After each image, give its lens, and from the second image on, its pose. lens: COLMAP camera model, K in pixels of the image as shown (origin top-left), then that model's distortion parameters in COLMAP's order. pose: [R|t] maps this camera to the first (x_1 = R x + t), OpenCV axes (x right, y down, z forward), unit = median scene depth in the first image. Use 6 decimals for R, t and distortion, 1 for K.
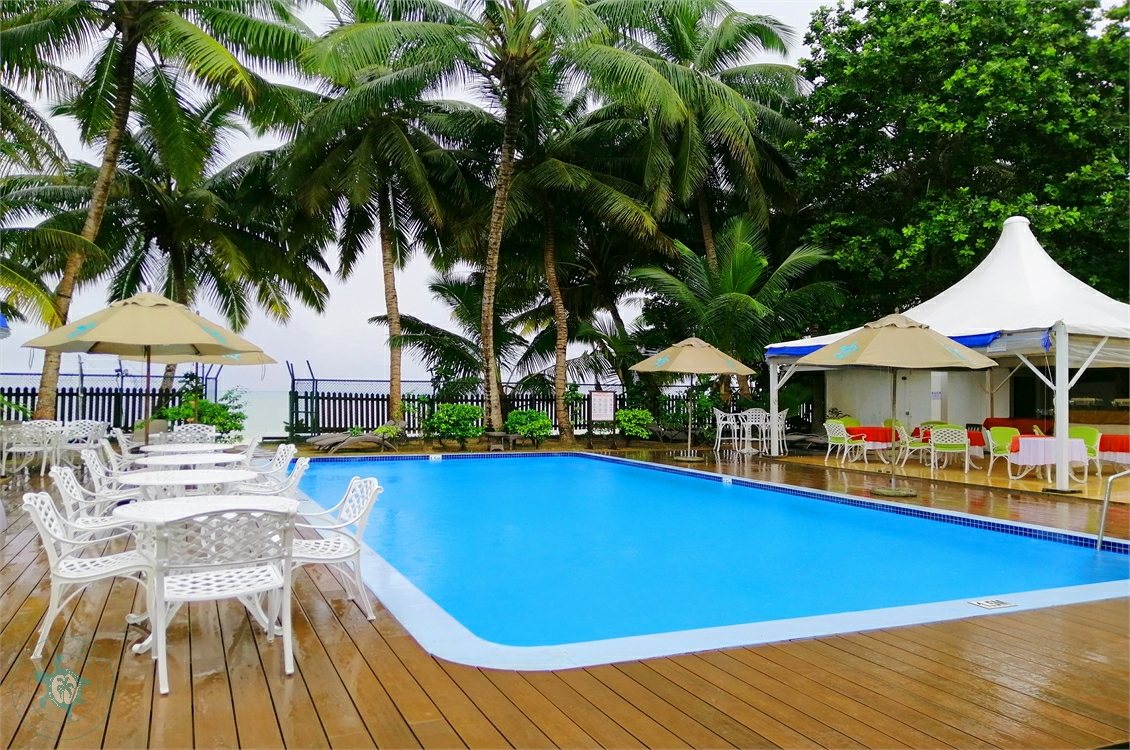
lens RADIAL K [[837.2, 0, 554.3], [0, 837.2, 379.2], [0, 0, 1]] dist [0.100228, -0.144118]
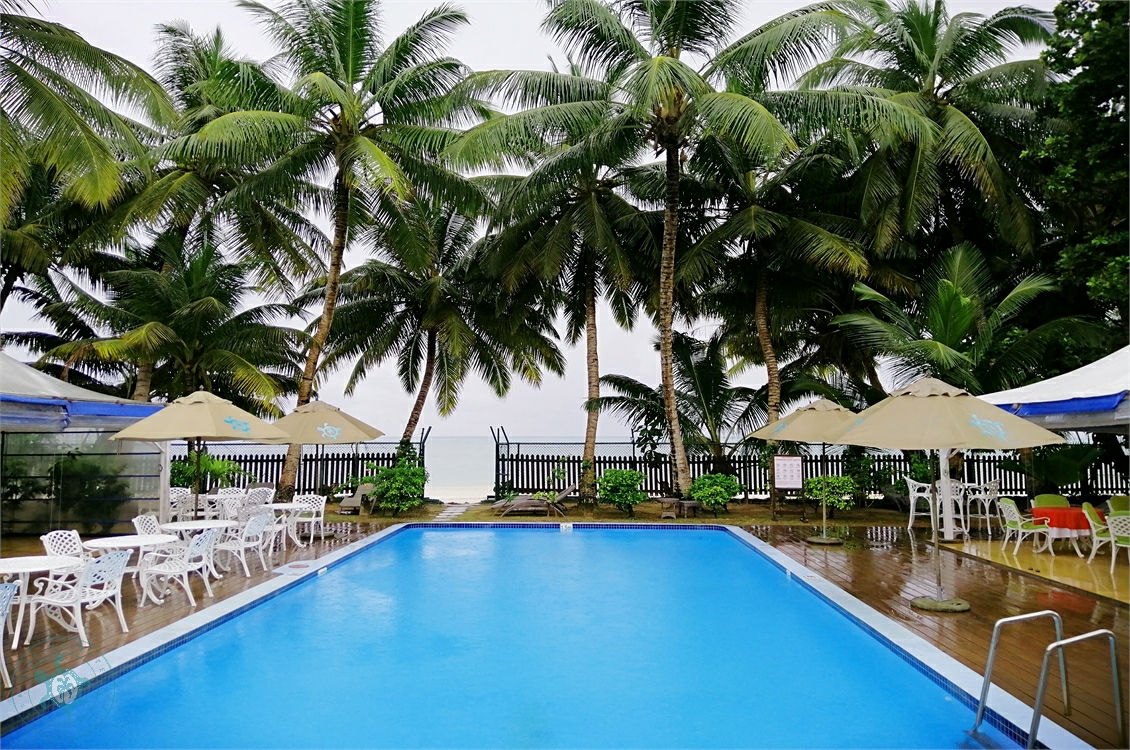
lens RADIAL K [[844.7, 0, 560.8], [0, 844.7, 365.7], [0, 0, 1]] dist [0.077887, -0.111777]
pose [[0.895016, -0.046767, -0.443575, 0.242388], [0.016247, 0.997246, -0.072361, -0.018968], [0.445737, 0.057557, 0.893312, 0.066868]]
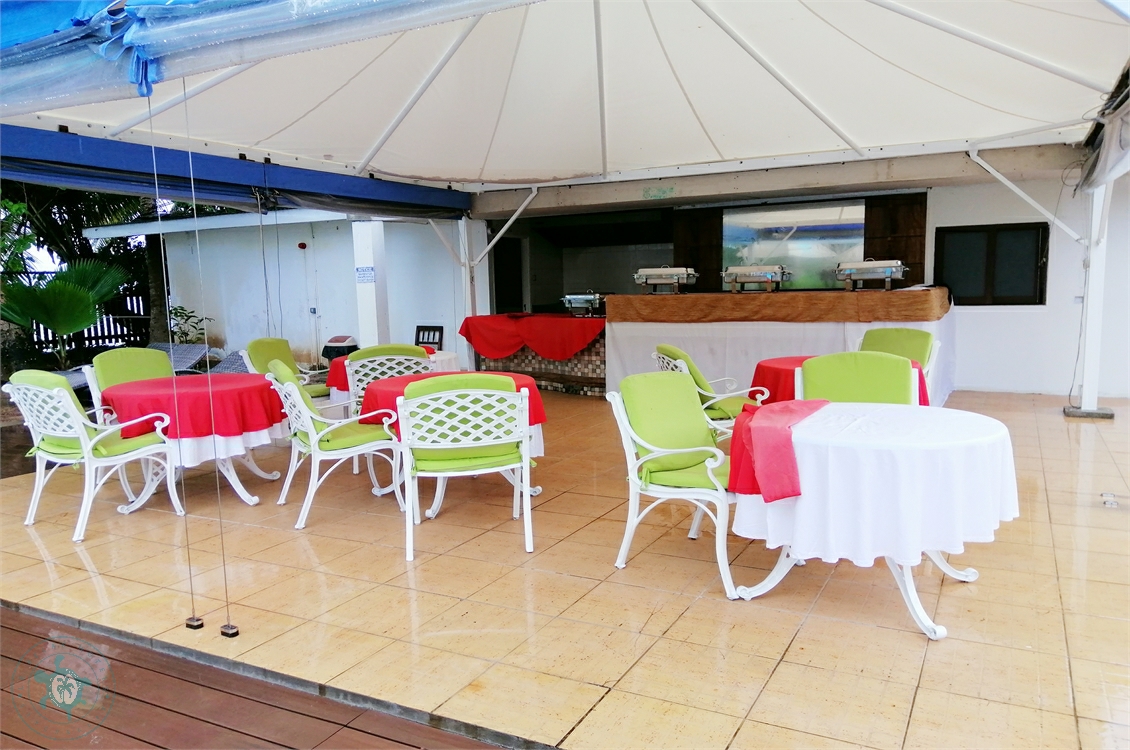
lens RADIAL K [[844.7, 0, 560.8], [0, 844.7, 365.7], [0, 0, 1]] dist [0.077887, -0.111777]
pose [[0.779965, -0.092304, 0.618978, 0.223948], [0.020854, 0.992347, 0.121704, 0.013748], [-0.625475, -0.082016, 0.775921, 0.533409]]
